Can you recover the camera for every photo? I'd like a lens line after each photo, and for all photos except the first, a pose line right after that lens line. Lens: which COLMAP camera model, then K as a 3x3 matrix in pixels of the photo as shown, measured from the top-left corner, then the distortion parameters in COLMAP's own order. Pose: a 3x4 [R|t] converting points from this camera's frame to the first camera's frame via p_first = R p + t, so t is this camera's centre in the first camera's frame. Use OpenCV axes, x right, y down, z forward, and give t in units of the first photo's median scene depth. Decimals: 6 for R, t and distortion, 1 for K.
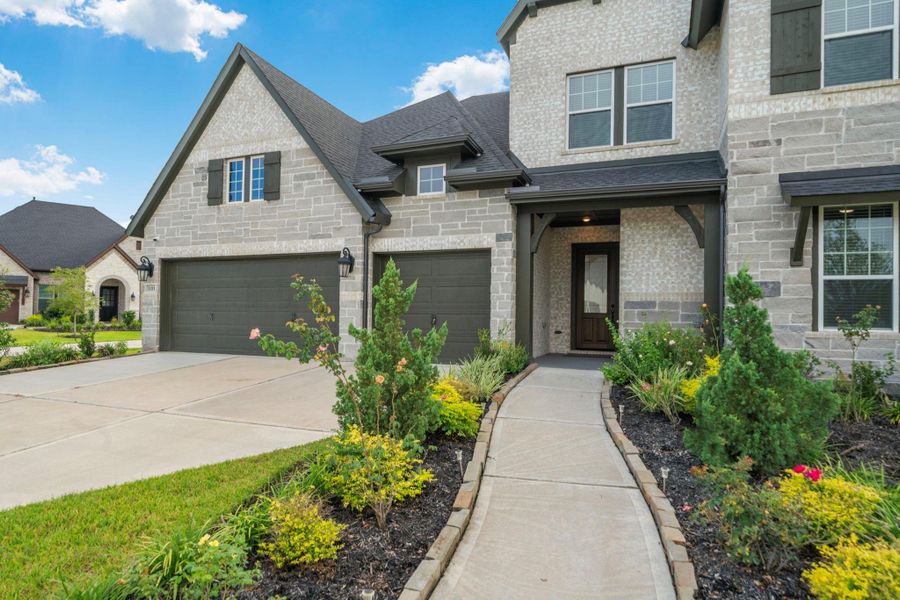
lens RADIAL K [[519.9, 0, 447.0], [0, 519.9, 302.0], [0, 0, 1]] dist [-0.007514, 0.004844]
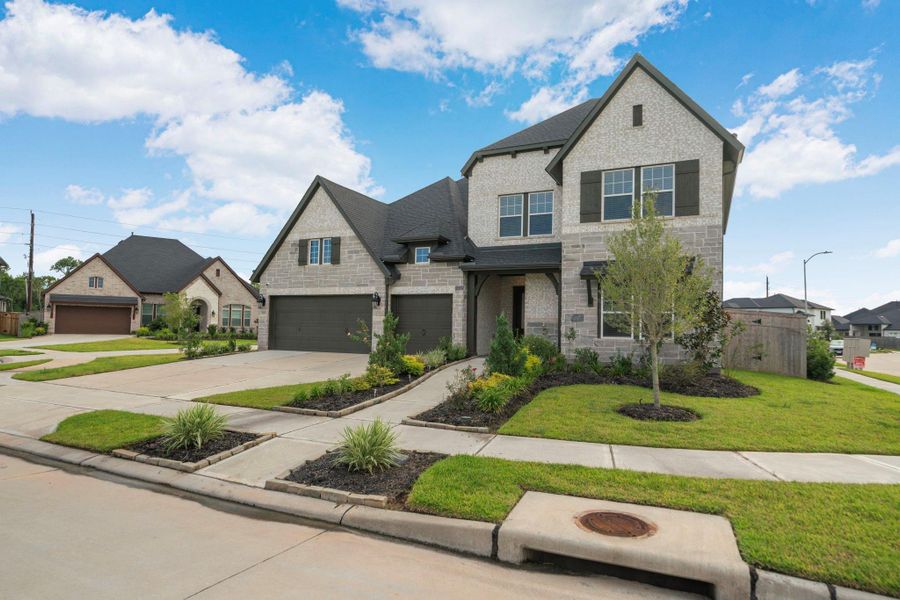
lens RADIAL K [[519.9, 0, 450.7], [0, 519.9, 302.1], [0, 0, 1]] dist [-0.007514, 0.004844]
pose [[0.998153, 0.002369, -0.060697, 0.169815], [-0.003971, 0.999647, -0.026287, -0.021387], [0.060613, 0.026479, 0.997810, -0.766643]]
